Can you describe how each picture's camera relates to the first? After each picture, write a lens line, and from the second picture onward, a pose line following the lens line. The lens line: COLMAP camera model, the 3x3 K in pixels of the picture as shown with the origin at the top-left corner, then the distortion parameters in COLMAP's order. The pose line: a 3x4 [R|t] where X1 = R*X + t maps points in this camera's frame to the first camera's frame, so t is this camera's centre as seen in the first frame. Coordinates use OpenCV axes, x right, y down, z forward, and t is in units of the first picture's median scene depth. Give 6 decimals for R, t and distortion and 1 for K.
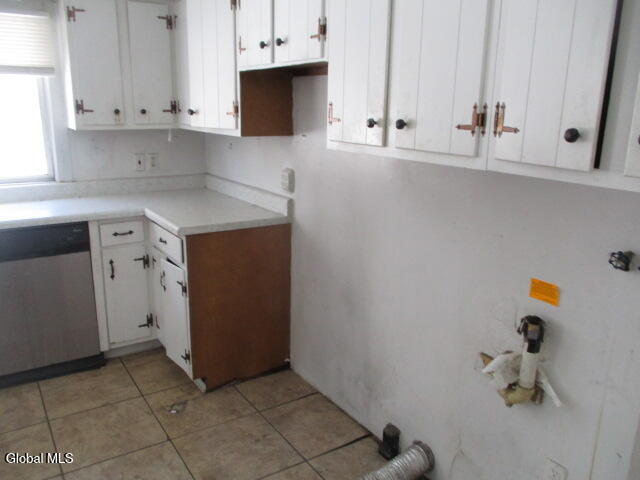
lens RADIAL K [[537.8, 0, 321.2], [0, 537.8, 239.0], [0, 0, 1]] dist [-0.018992, 0.002266]
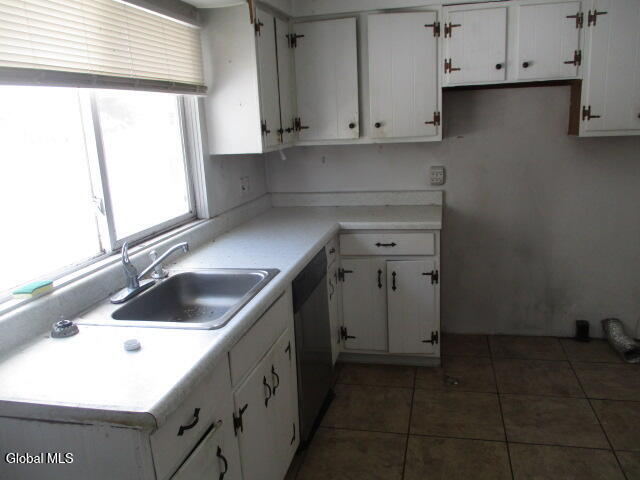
lens RADIAL K [[537.8, 0, 324.6], [0, 537.8, 241.3], [0, 0, 1]] dist [-0.018992, 0.002266]
pose [[0.708192, -0.199938, 0.677118, -1.174876], [0.223743, 0.973187, 0.053349, -0.093408], [-0.669629, 0.113719, 0.733938, 0.313820]]
